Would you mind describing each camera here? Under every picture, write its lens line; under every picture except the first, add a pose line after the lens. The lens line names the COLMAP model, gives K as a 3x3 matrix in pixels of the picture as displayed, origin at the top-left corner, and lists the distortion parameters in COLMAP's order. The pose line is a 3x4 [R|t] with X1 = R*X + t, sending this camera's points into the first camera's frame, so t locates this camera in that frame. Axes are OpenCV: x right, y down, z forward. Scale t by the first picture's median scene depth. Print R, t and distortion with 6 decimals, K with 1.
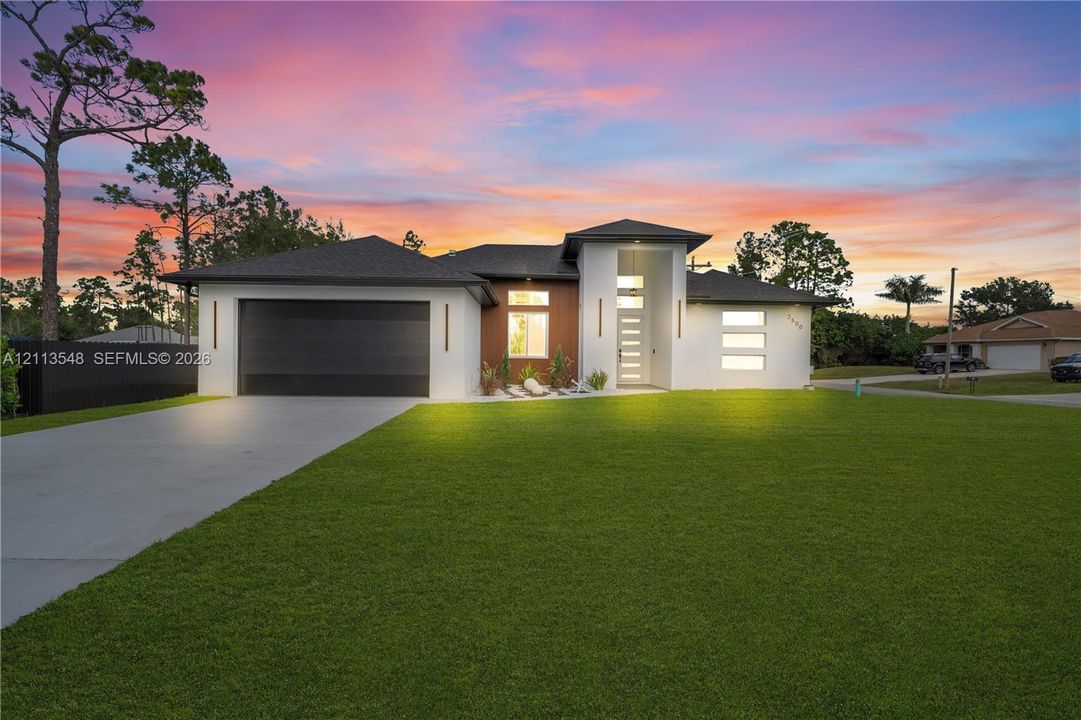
lens RADIAL K [[577.9, 0, 540.5], [0, 577.9, 360.0], [0, 0, 1]] dist [-0.000391, -0.000467]
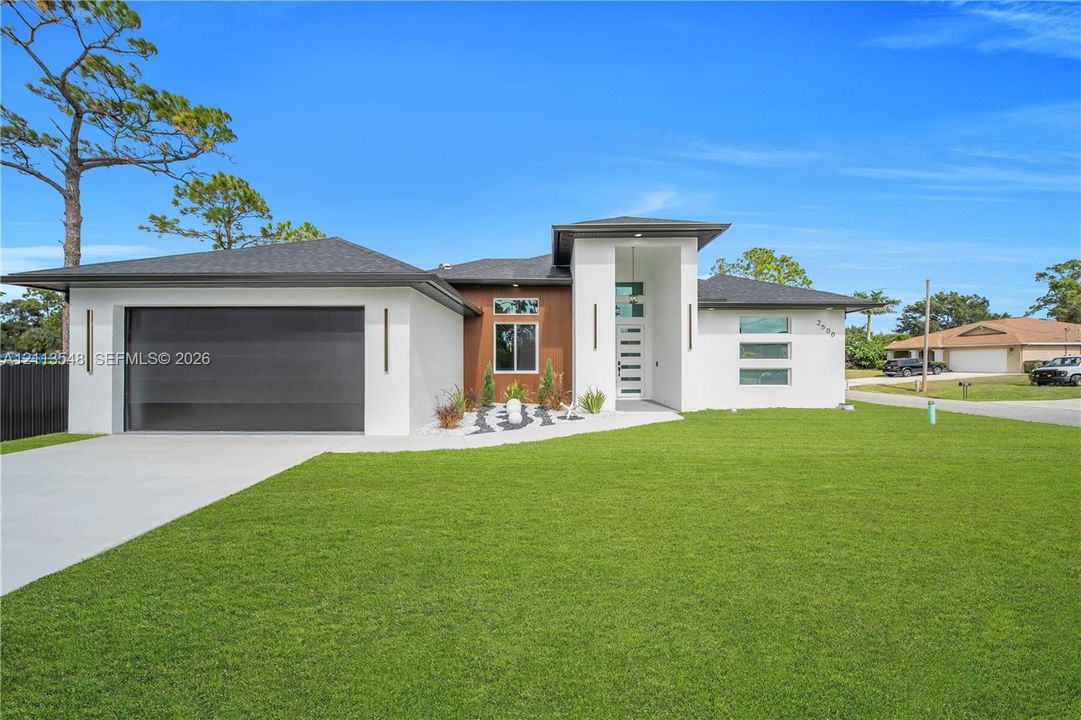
lens RADIAL K [[374.8, 0, 541.9], [0, 374.8, 360.5], [0, 0, 1]] dist [0.000874, 0.000037]
pose [[0.998189, -0.009777, -0.059350, 0.045211], [0.009650, 0.999950, -0.002434, -0.018518], [0.059371, 0.001857, 0.998234, 0.355052]]
